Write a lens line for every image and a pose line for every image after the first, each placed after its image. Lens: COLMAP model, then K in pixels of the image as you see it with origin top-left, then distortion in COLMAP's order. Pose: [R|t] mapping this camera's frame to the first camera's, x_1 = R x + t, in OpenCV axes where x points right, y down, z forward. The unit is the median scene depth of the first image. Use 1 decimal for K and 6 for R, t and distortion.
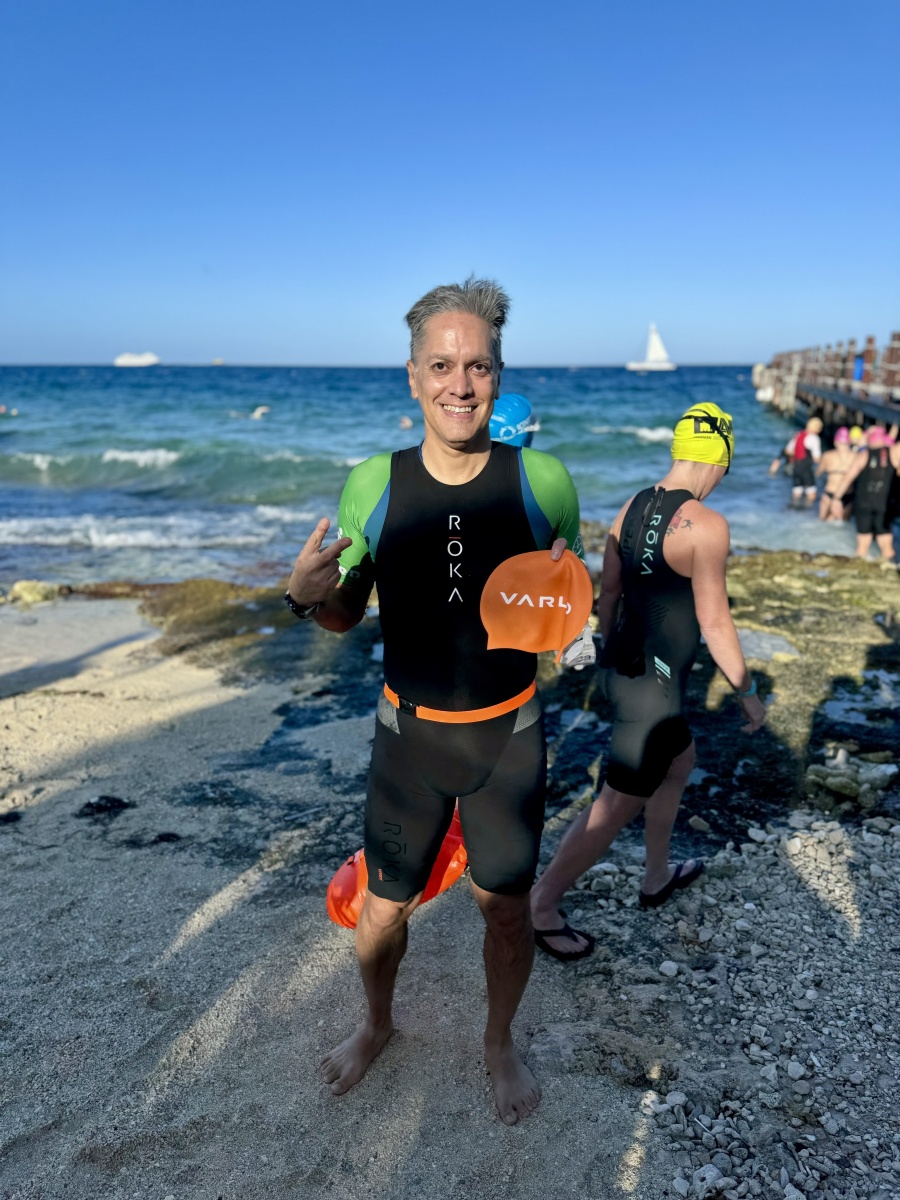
lens RADIAL K [[828.8, 0, 465.3], [0, 828.8, 582.6], [0, 0, 1]] dist [0.022772, -0.023739]
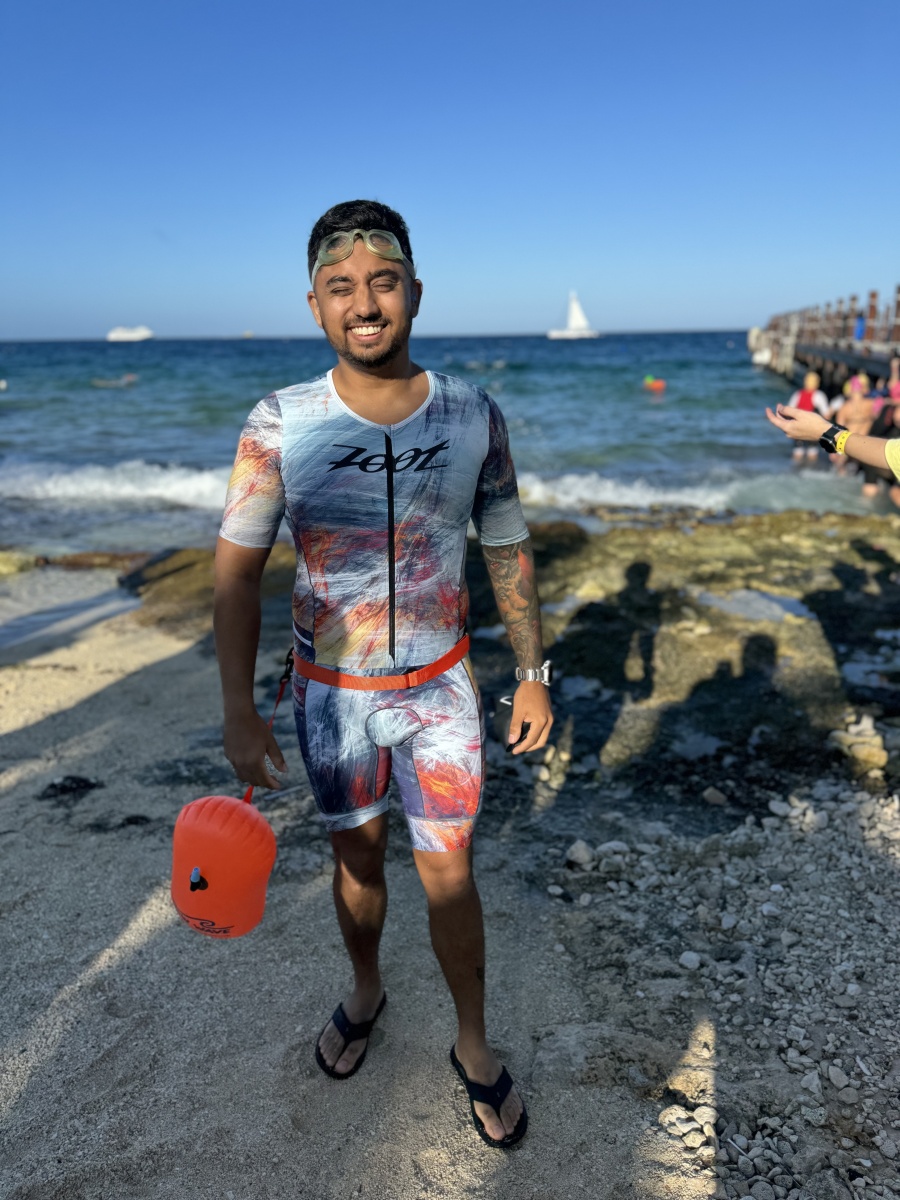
lens RADIAL K [[828.8, 0, 459.4], [0, 828.8, 585.4], [0, 0, 1]] dist [0.022772, -0.023739]
pose [[0.999888, -0.014917, -0.000976, 0.003264], [0.014943, 0.999215, 0.036678, 0.020278], [0.000428, -0.036688, 0.999327, 0.097757]]
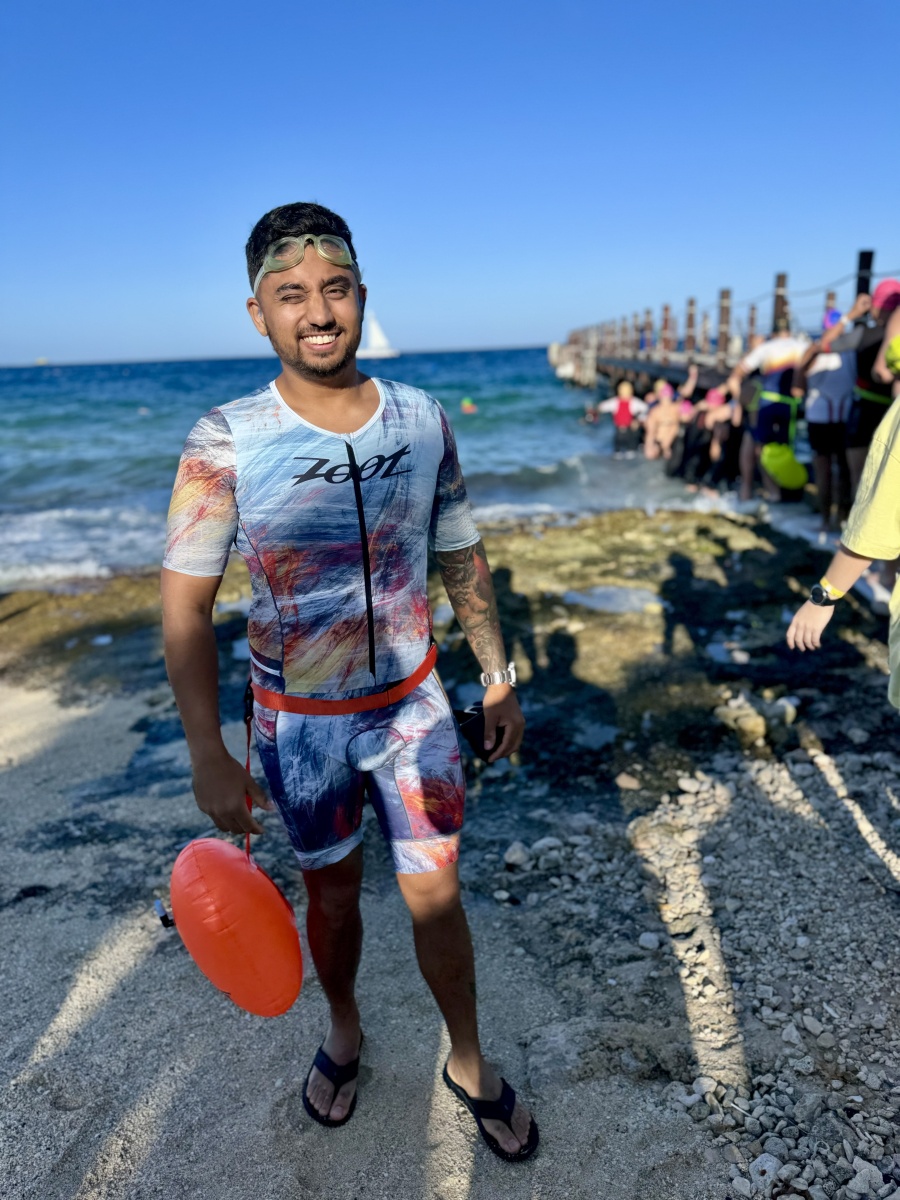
lens RADIAL K [[828.8, 0, 451.5], [0, 828.8, 581.8], [0, 0, 1]] dist [0.022772, -0.023739]
pose [[0.975914, -0.096646, 0.195581, -0.088187], [0.094321, 0.995316, 0.021193, 0.022617], [-0.196713, -0.002236, 0.980459, 0.113515]]
